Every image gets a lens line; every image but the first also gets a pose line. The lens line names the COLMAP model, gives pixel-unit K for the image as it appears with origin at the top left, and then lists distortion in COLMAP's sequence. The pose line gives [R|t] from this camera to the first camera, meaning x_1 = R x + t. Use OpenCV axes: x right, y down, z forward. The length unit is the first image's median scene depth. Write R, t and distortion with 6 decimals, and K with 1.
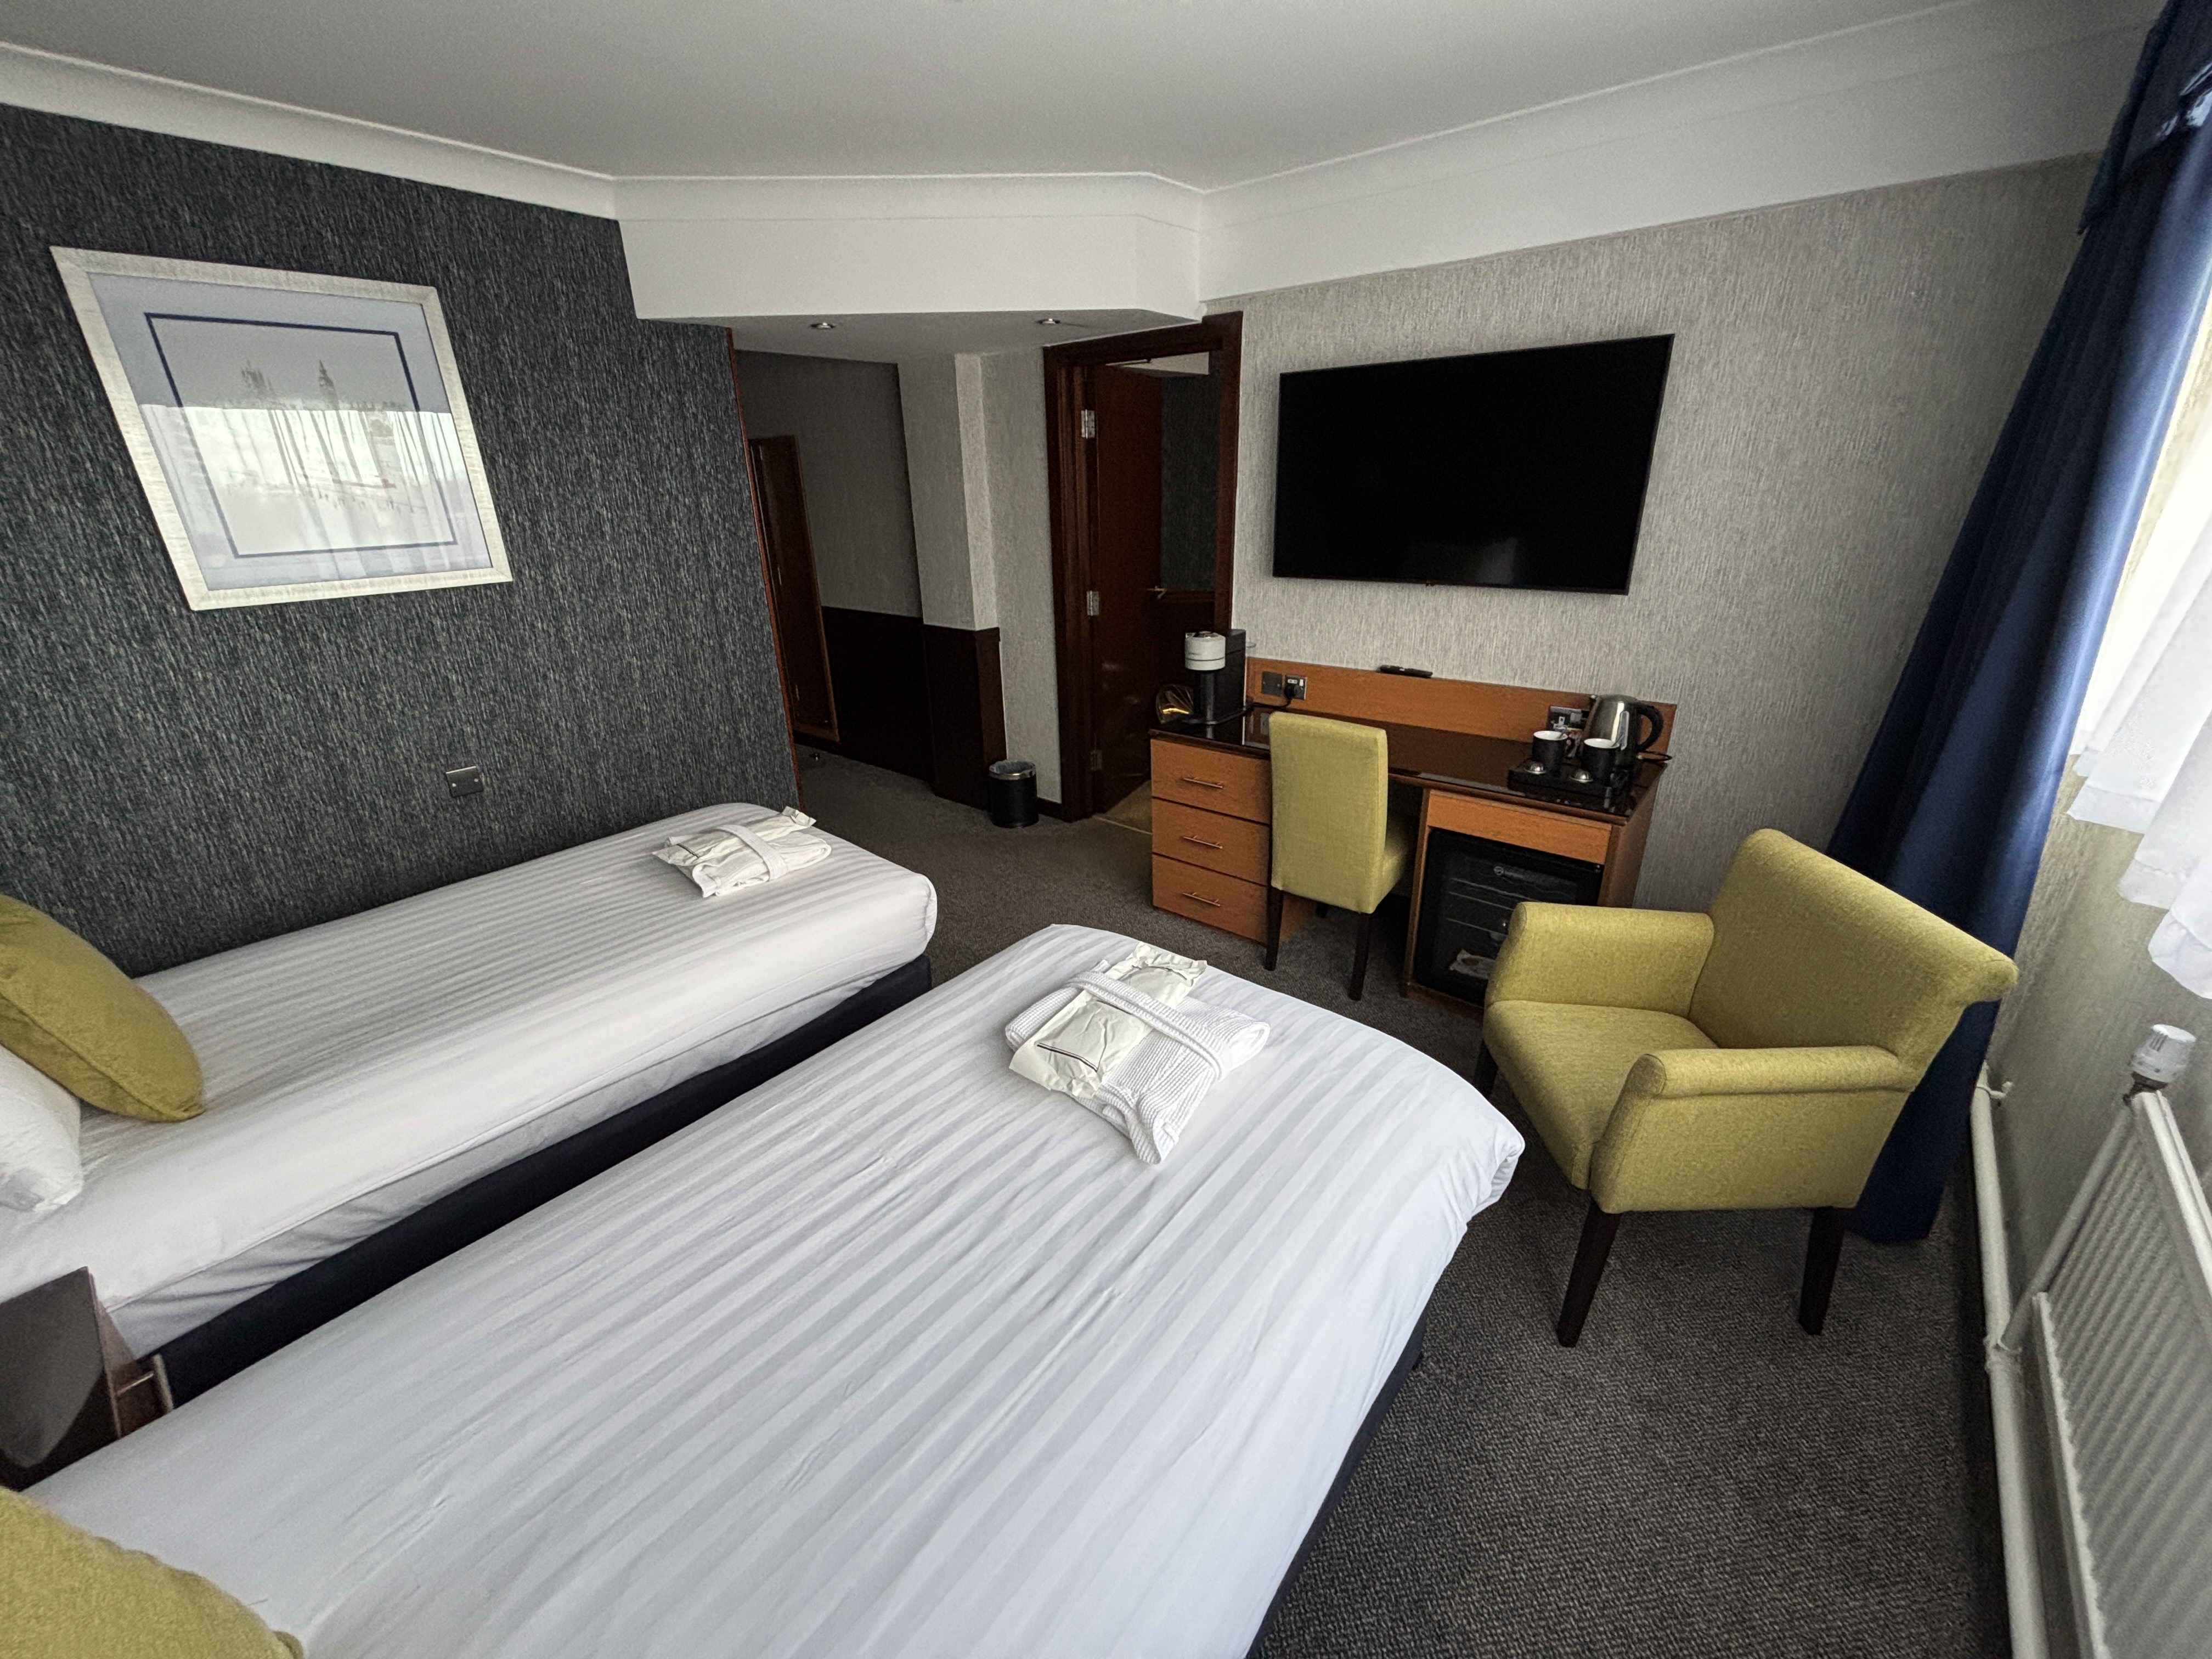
lens RADIAL K [[892.7, 0, 1109.1], [0, 892.7, 824.4], [0, 0, 1]] dist [0.000715, 0.000239]
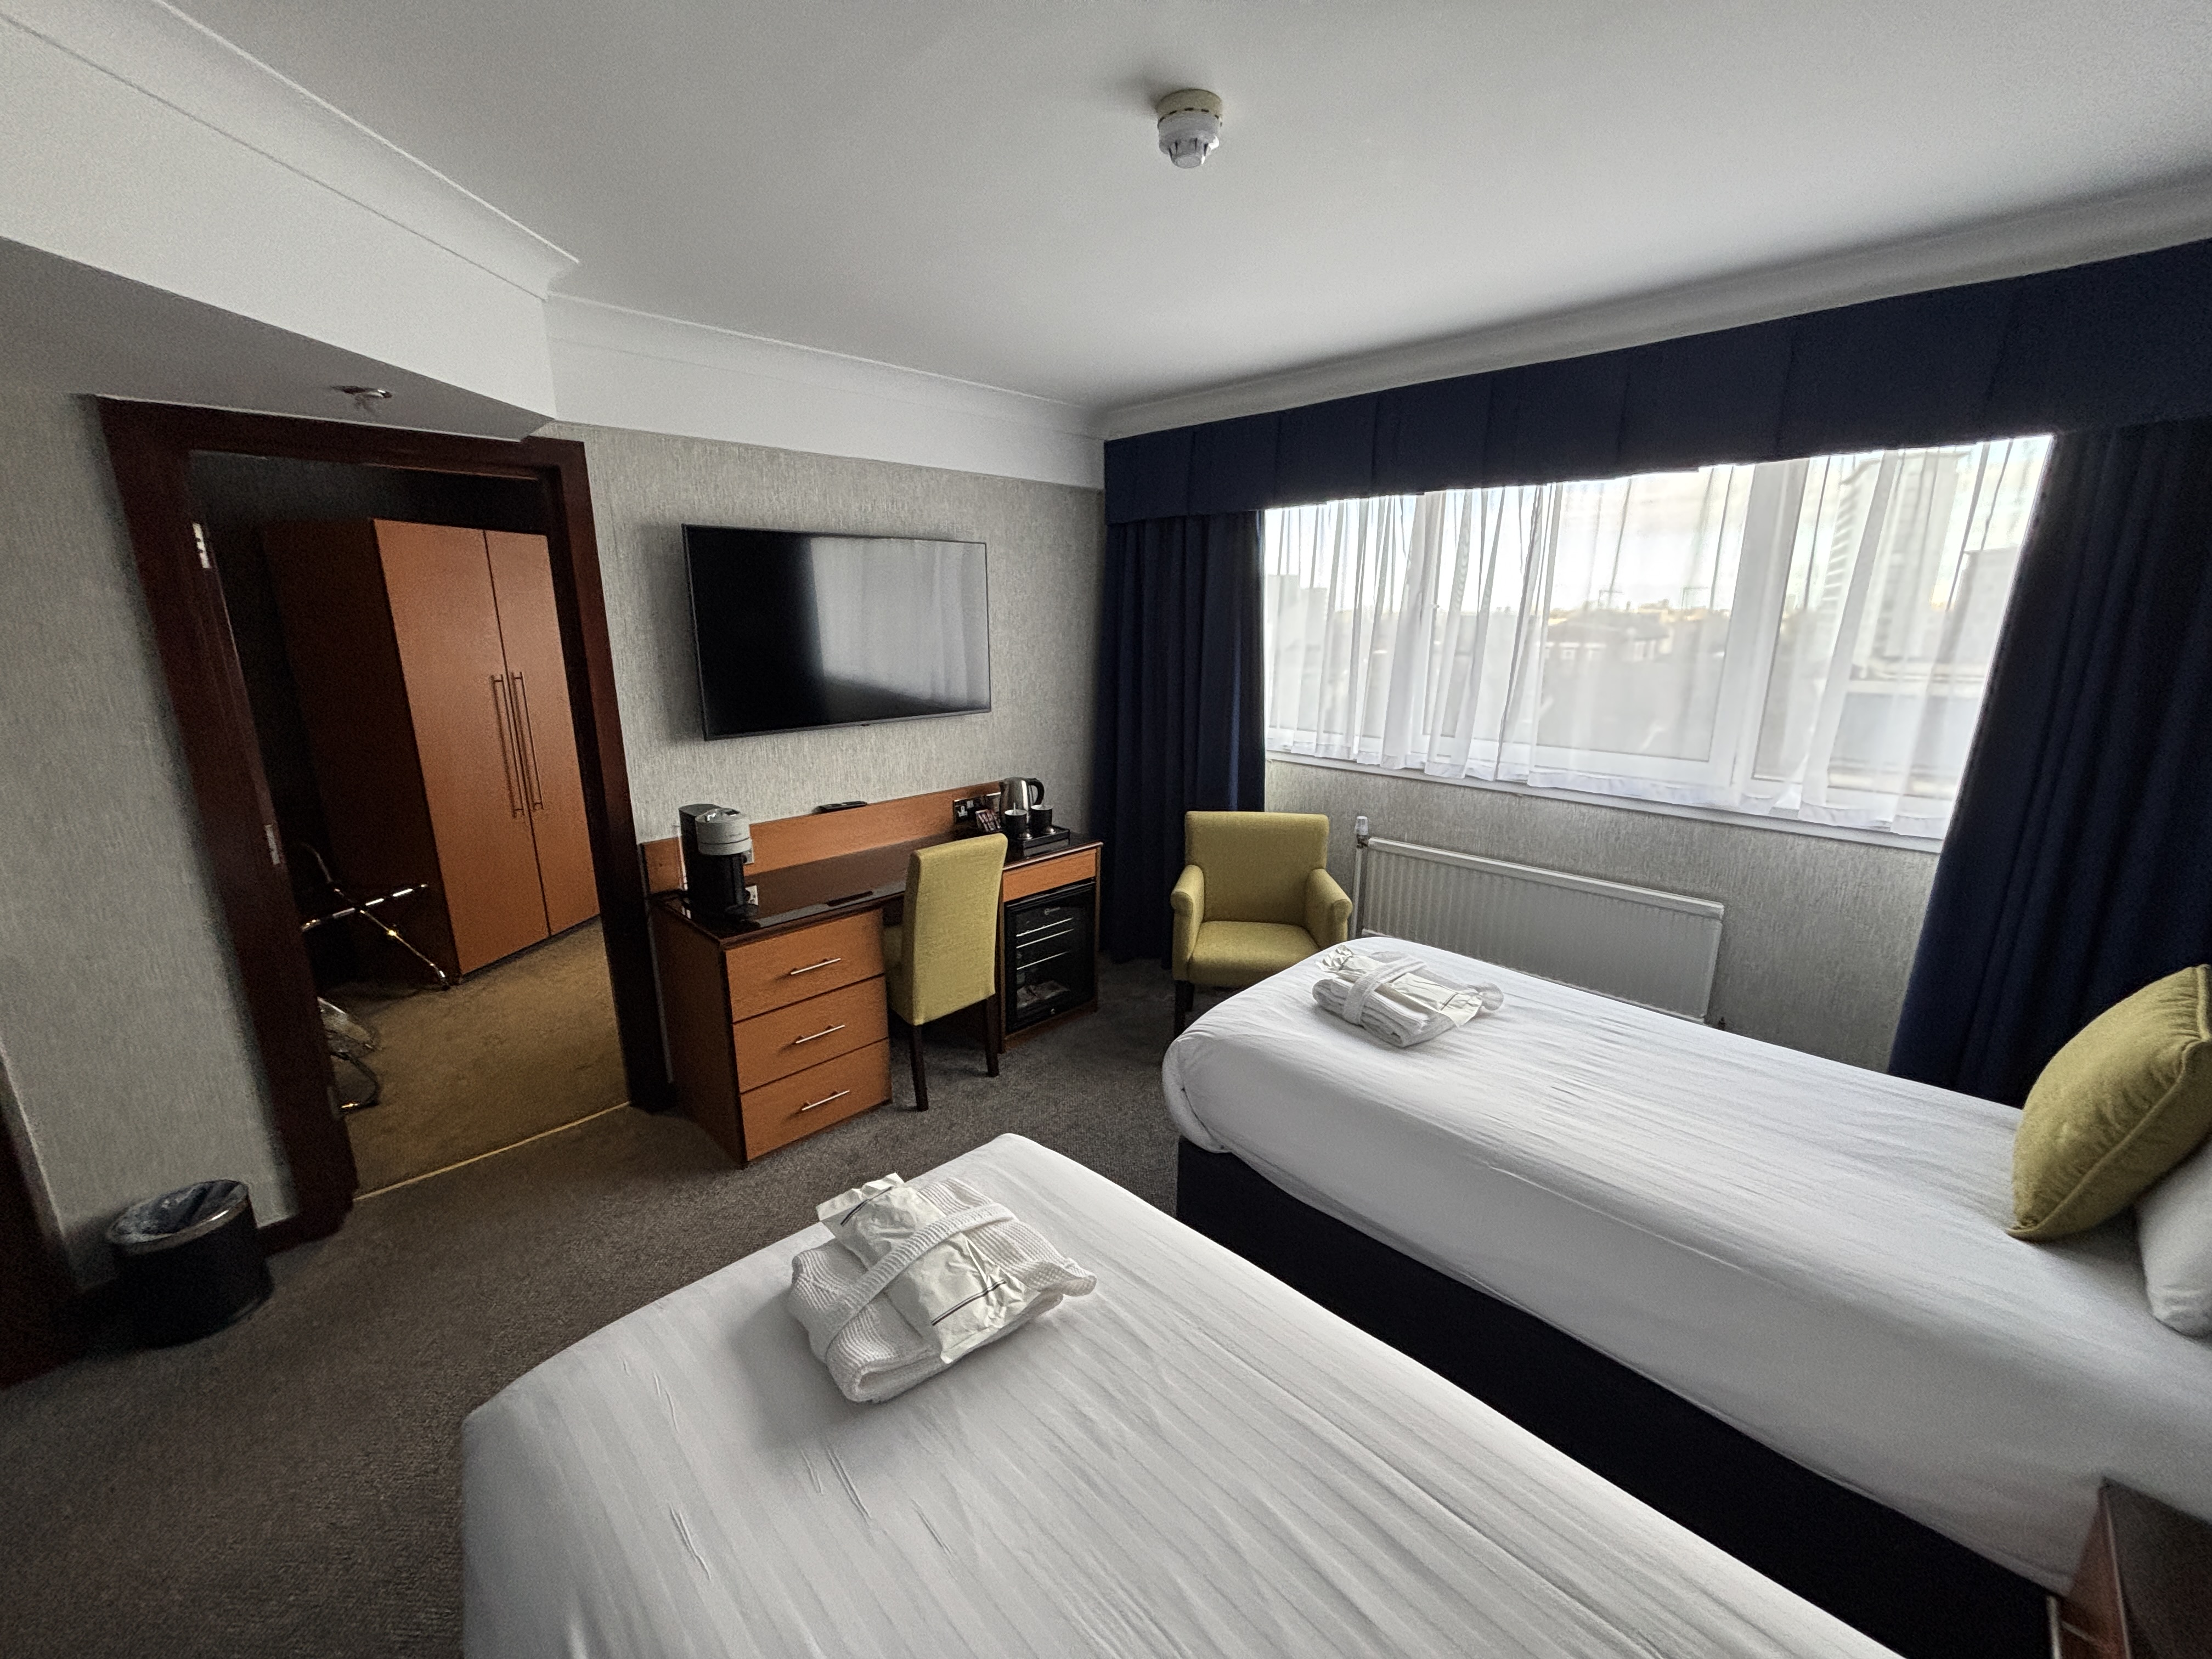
lens RADIAL K [[892.7, 0, 1106.7], [0, 892.7, 825.8], [0, 0, 1]] dist [0.000715, 0.000239]
pose [[0.096577, -0.193747, 0.976286, -0.693024], [0.375195, 0.915600, 0.144588, -0.188869], [-0.921901, 0.352334, 0.161119, 0.556585]]
